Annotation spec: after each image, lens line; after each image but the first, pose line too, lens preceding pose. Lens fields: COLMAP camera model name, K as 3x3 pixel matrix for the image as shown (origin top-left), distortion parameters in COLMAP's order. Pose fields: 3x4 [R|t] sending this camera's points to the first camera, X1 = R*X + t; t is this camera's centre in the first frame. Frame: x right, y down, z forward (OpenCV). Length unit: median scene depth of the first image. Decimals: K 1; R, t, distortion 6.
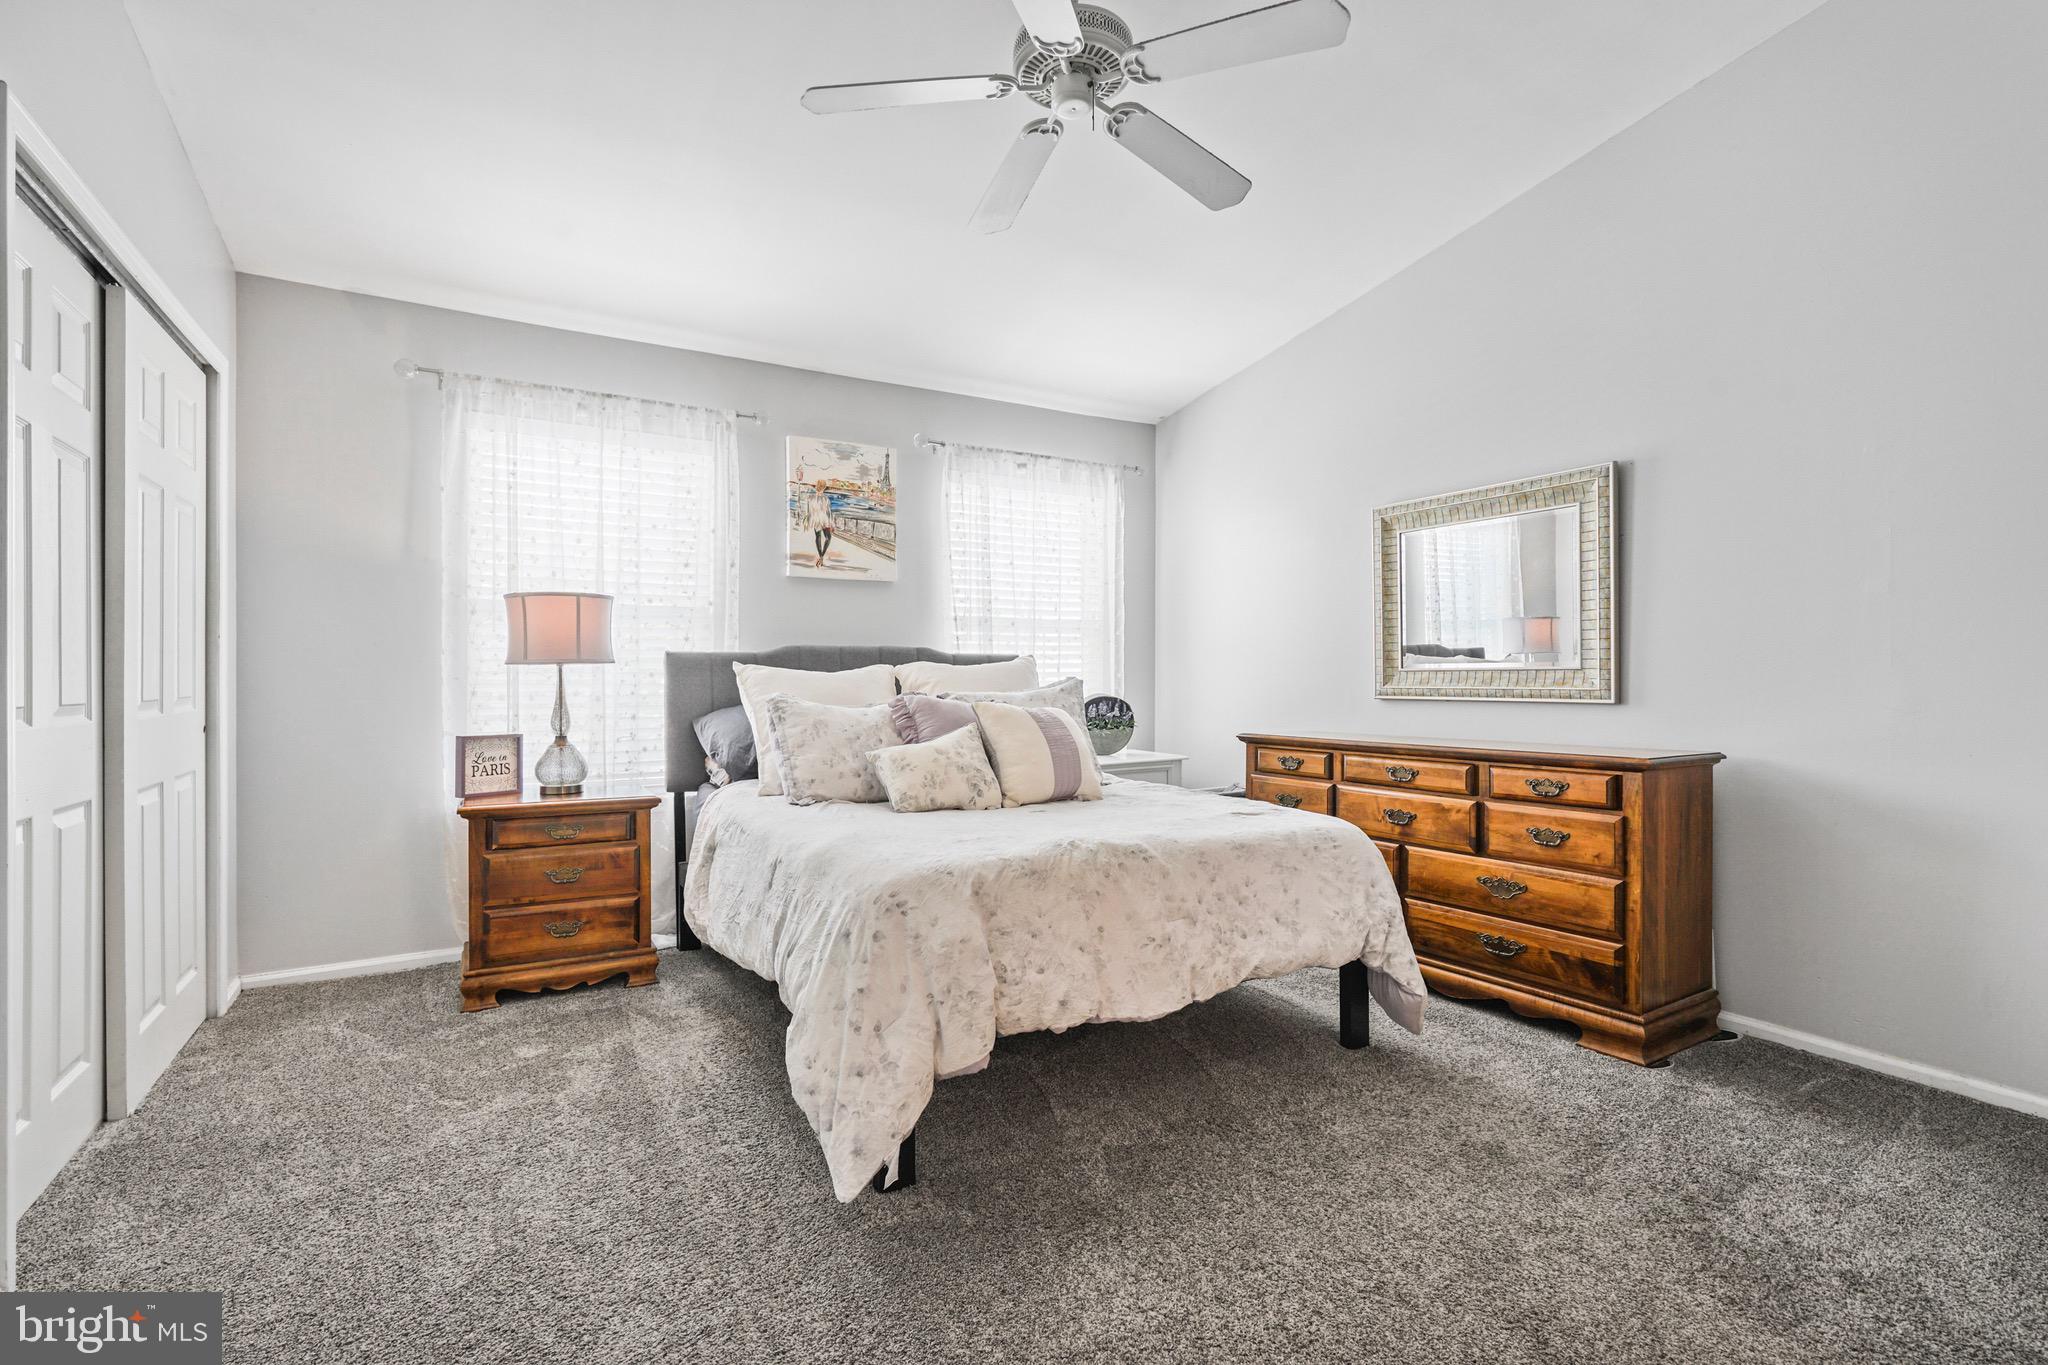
lens RADIAL K [[957.5, 0, 1023.7], [0, 957.5, 683.0], [0, 0, 1]] dist [-0.001727, 0.001915]
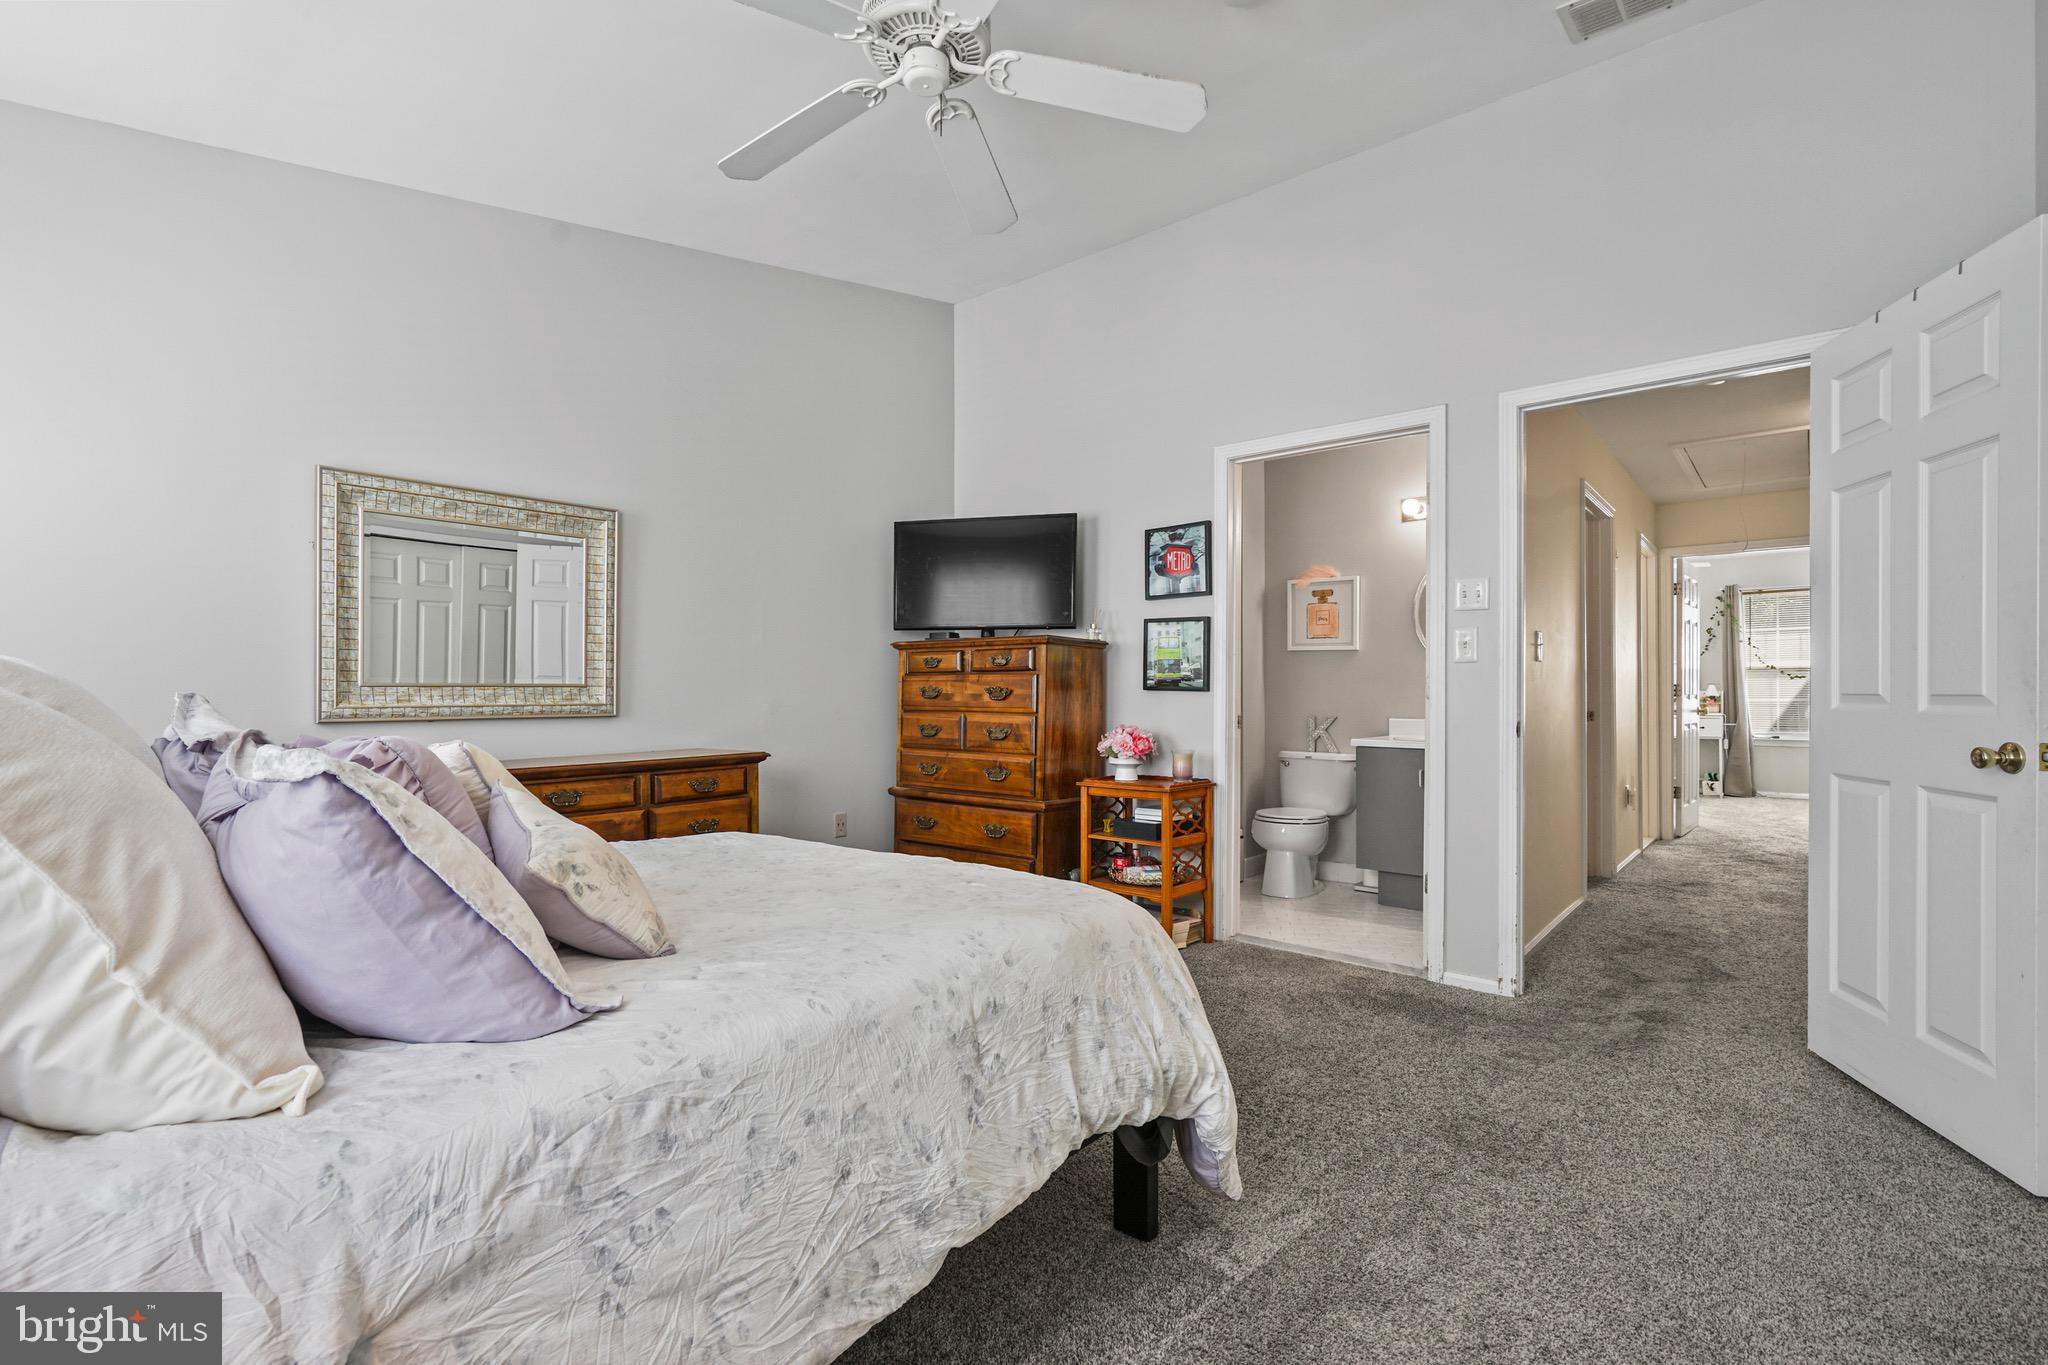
lens RADIAL K [[957.5, 0, 1024.6], [0, 957.5, 683.9], [0, 0, 1]] dist [-0.001727, 0.001915]
pose [[-0.360395, 0.001193, 0.932799, -0.664975], [-0.001059, 0.999998, -0.001688, -0.016616], [-0.932799, -0.001596, -0.360393, 0.957255]]
